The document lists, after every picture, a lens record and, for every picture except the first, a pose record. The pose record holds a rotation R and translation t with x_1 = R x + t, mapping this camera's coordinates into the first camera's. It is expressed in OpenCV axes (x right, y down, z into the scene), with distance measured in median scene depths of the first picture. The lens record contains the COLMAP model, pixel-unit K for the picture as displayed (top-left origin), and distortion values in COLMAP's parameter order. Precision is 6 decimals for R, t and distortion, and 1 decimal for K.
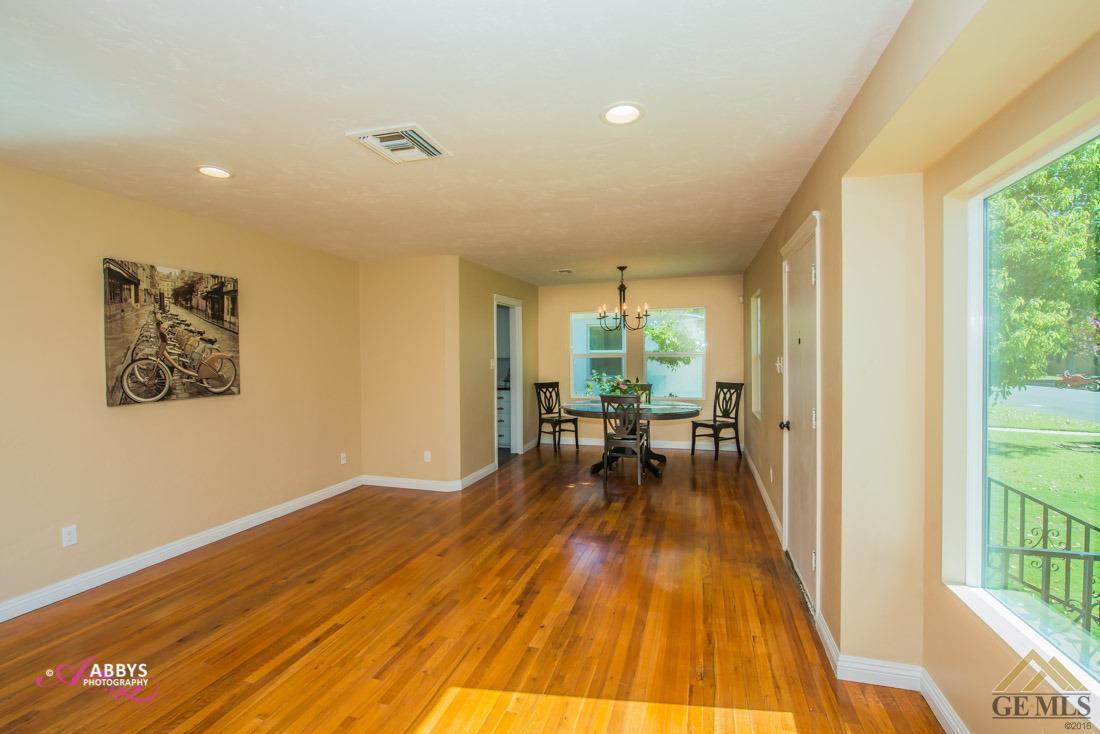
lens RADIAL K [[503.0, 0, 546.4], [0, 503.0, 362.8], [0, 0, 1]] dist [-0.000174, -0.007210]
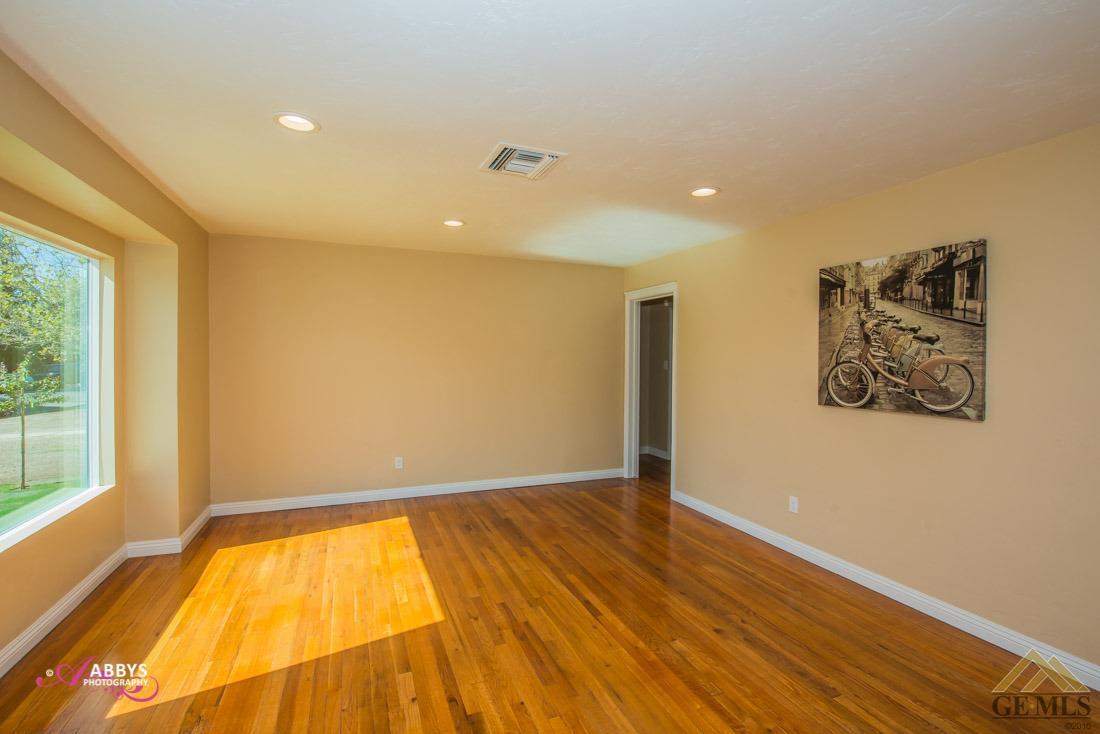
lens RADIAL K [[503.0, 0, 546.4], [0, 503.0, 362.8], [0, 0, 1]] dist [-0.000174, -0.007210]
pose [[-0.784808, 0.004025, -0.619726, 0.246402], [-0.015994, 0.999514, 0.026747, -0.022039], [0.619533, 0.030903, -0.784362, 1.354734]]
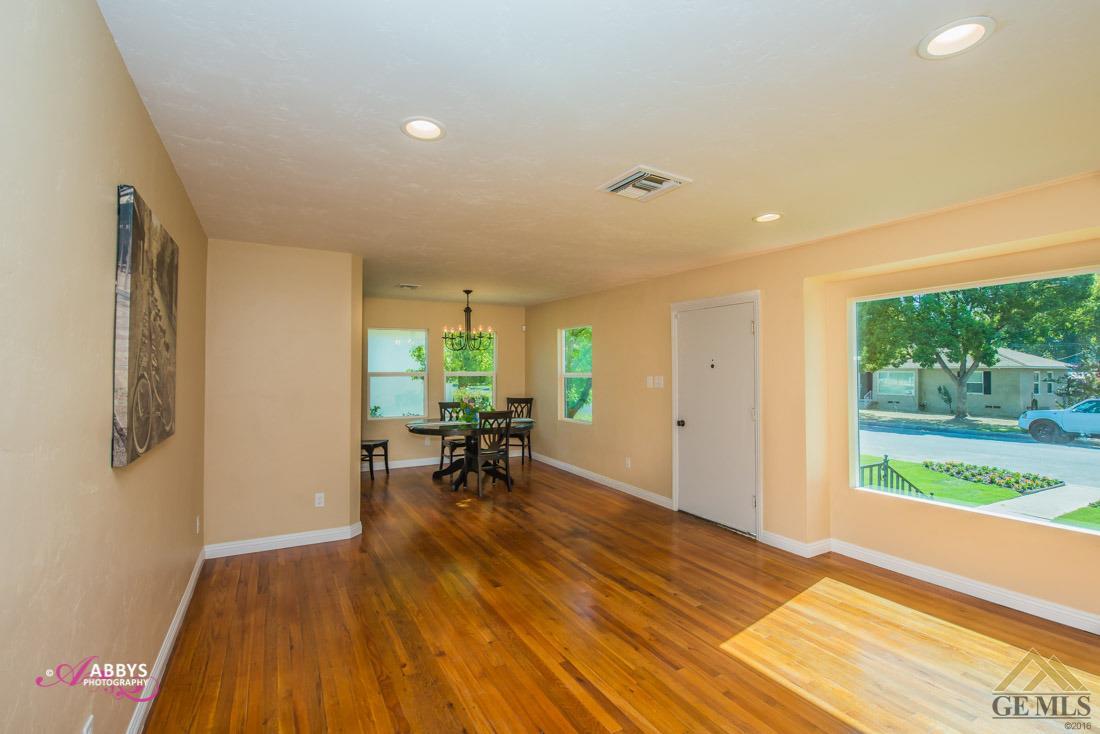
lens RADIAL K [[491.9, 0, 566.7], [0, 491.9, 362.8], [0, 0, 1]] dist [-0.001163, -0.000251]
pose [[0.676880, 0.024761, 0.735677, -0.854862], [0.003661, 0.999308, -0.037003, -0.000053], [-0.736085, 0.027740, 0.676321, 0.284001]]
